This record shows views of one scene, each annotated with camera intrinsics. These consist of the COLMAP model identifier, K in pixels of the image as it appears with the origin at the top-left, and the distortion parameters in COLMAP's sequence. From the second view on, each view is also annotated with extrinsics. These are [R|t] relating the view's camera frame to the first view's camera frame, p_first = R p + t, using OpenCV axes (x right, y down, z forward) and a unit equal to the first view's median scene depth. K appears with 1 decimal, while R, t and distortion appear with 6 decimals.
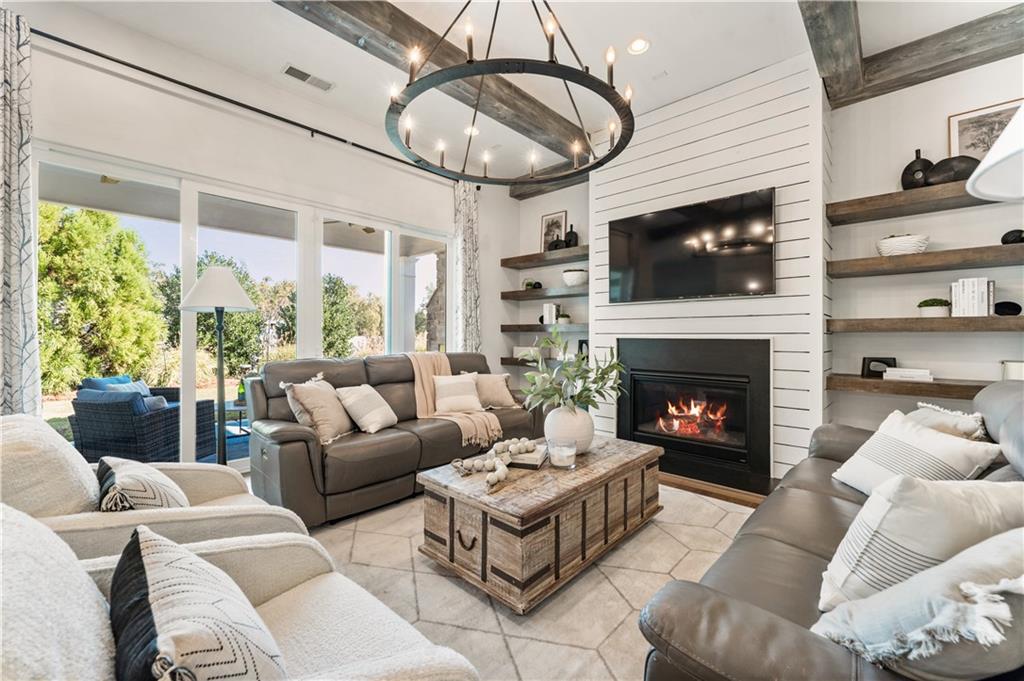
lens RADIAL K [[419.1, 0, 511.9], [0, 419.1, 329.3], [0, 0, 1]] dist [0.013167, -0.000117]
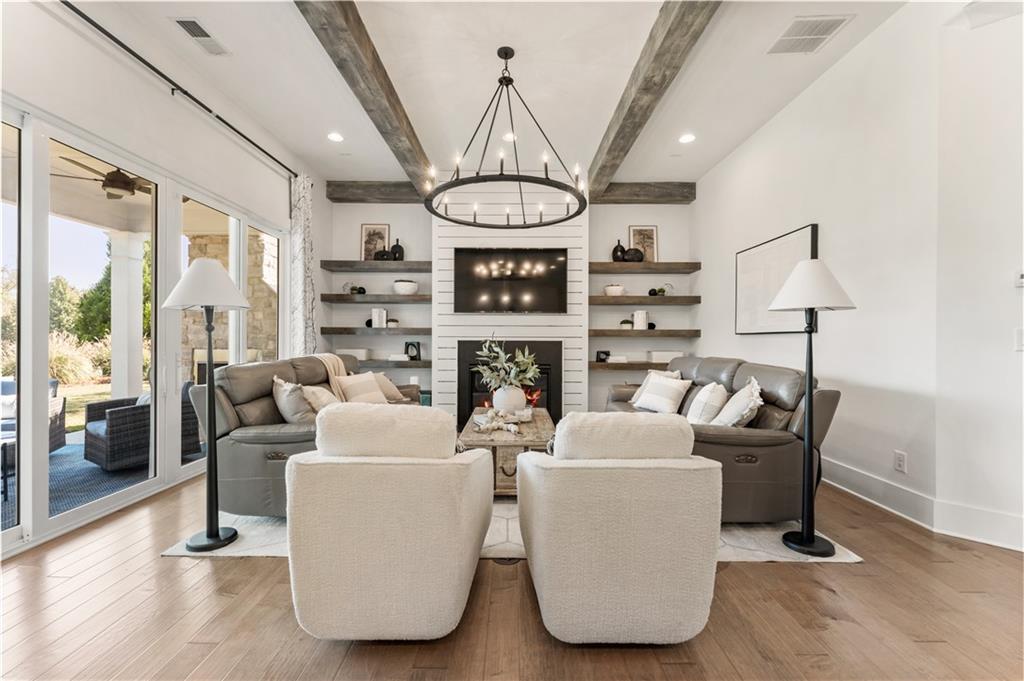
lens RADIAL K [[423.5, 0, 512.0], [0, 423.5, 340.5], [0, 0, 1]] dist [-0.001505, -0.000058]
pose [[0.744172, 0.001873, 0.667985, -0.500619], [-0.013748, 0.999827, 0.012513, 0.003832], [-0.667846, -0.018495, 0.744069, -0.064547]]
